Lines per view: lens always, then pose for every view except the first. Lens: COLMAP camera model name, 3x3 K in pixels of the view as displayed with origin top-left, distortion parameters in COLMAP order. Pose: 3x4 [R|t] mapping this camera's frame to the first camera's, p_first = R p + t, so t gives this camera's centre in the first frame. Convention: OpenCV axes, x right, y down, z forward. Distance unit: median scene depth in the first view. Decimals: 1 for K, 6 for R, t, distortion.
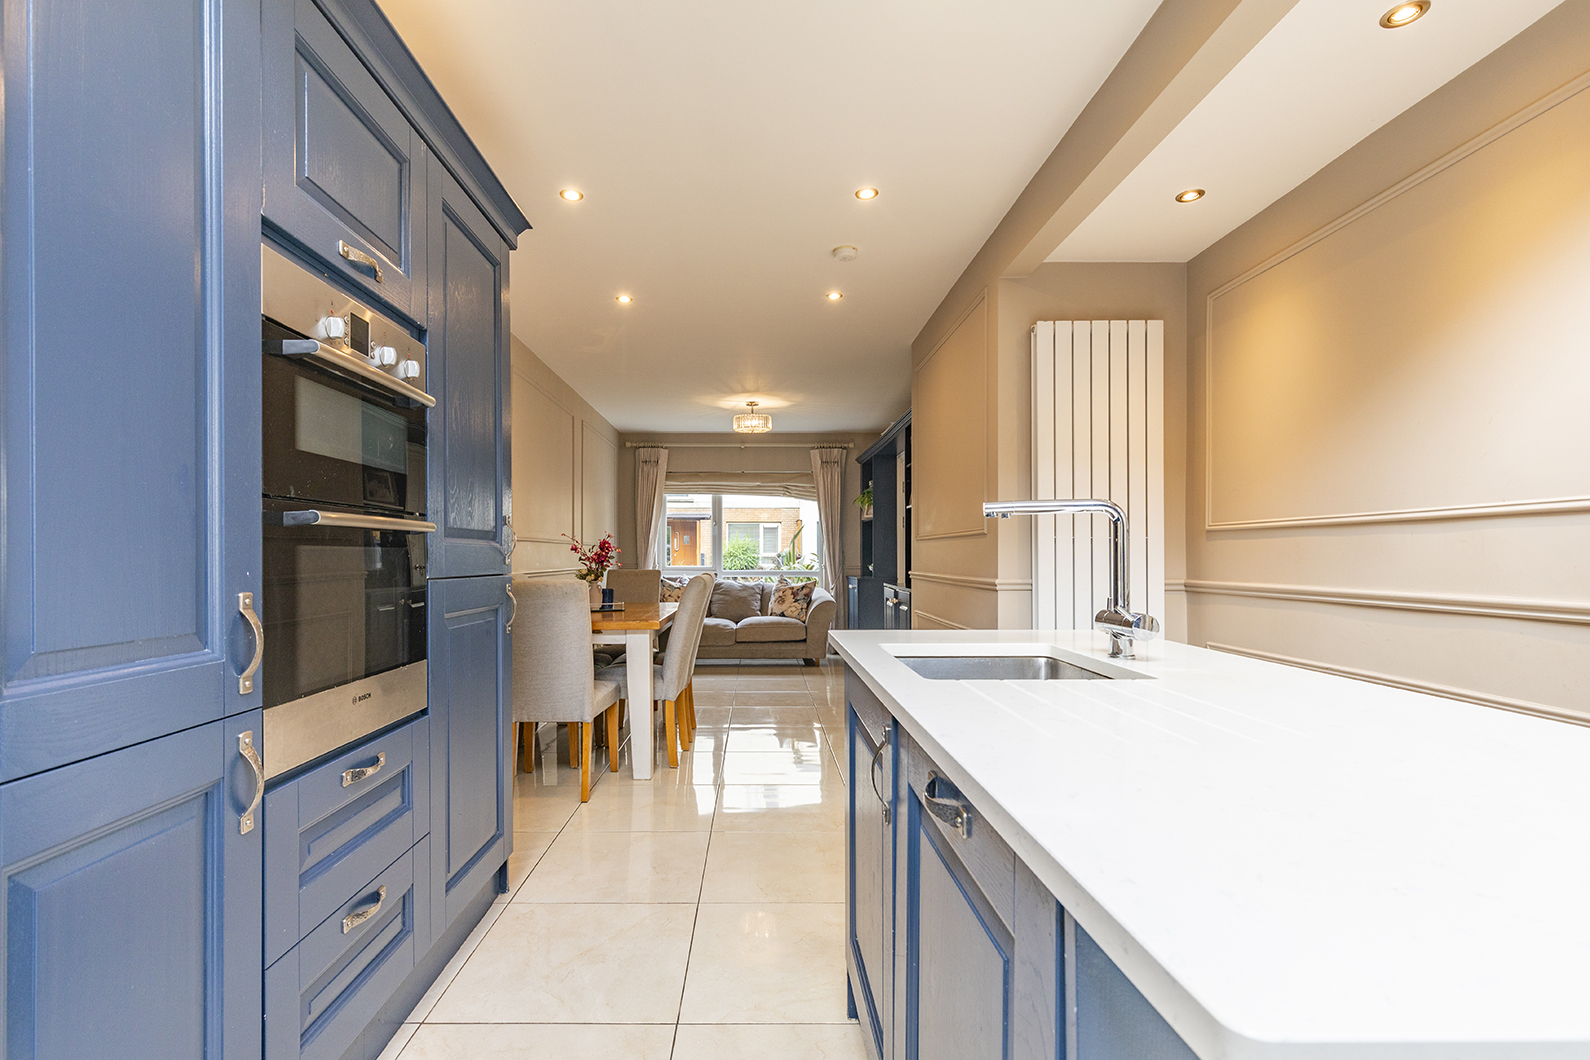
lens RADIAL K [[746.6, 0, 792.9], [0, 746.6, 538.2], [0, 0, 1]] dist [0.000751, -0.000027]
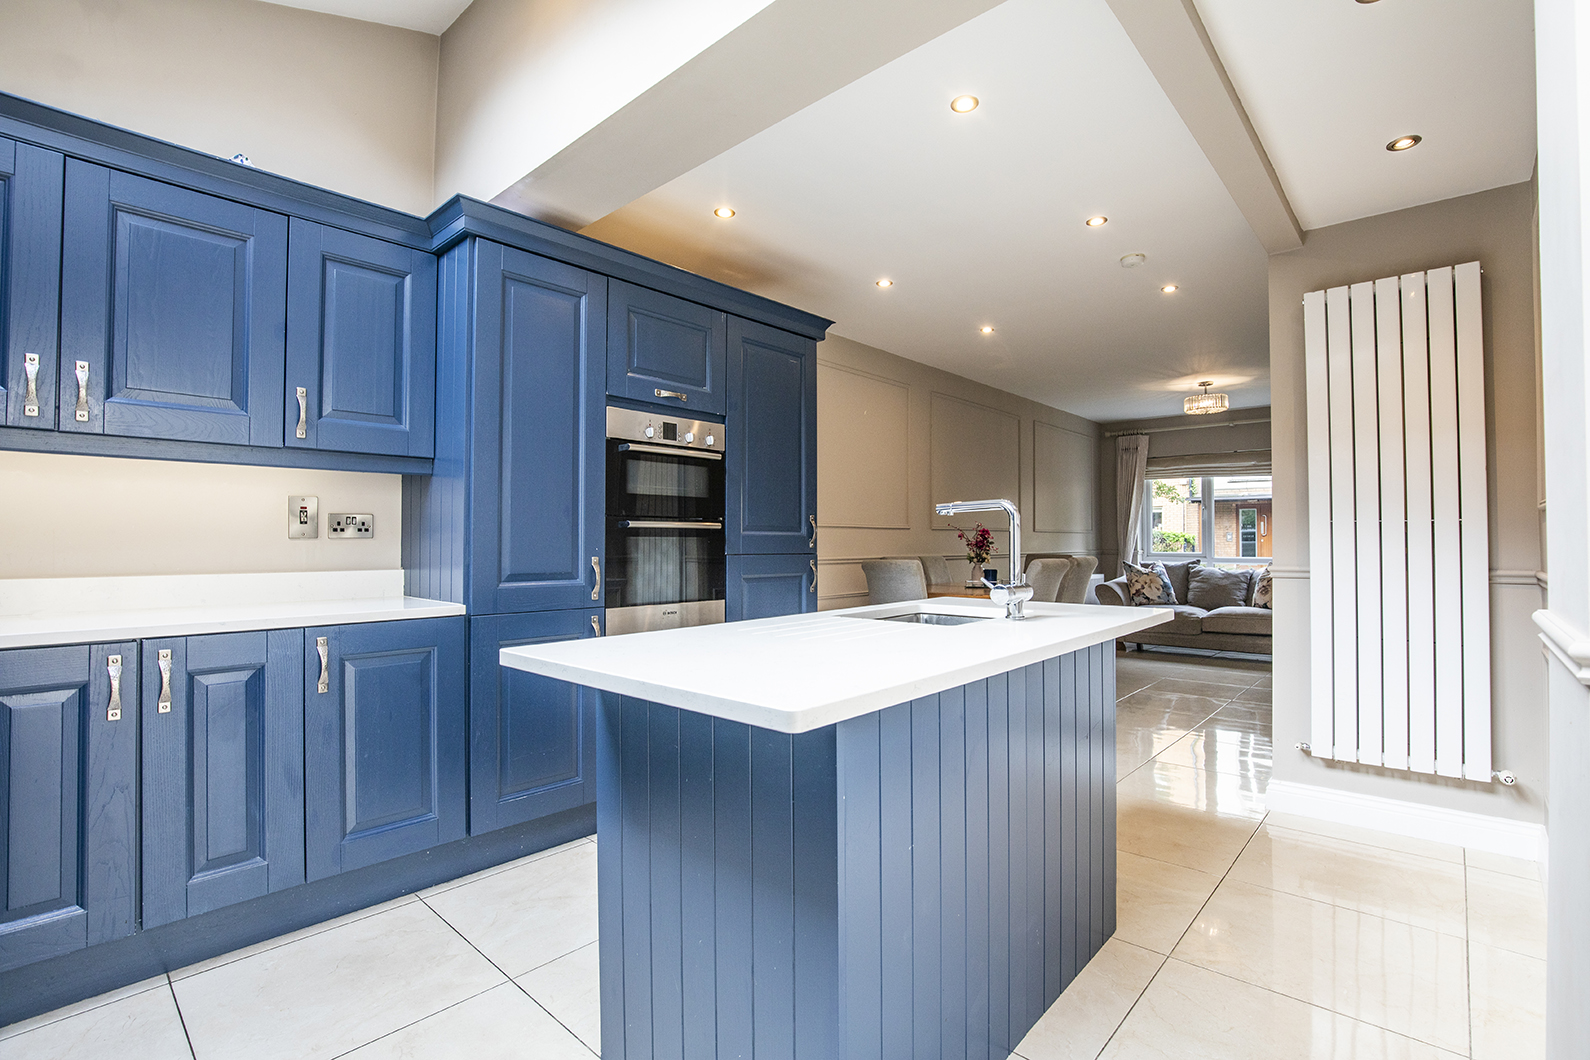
lens RADIAL K [[723.8, 0, 813.6], [0, 723.8, 532.0], [0, 0, 1]] dist [0.000006, 0.000011]
pose [[0.761569, -0.009945, -0.648008, 0.163808], [0.016209, 0.999862, 0.003704, -0.000862], [0.647881, -0.013325, 0.761625, -0.039215]]
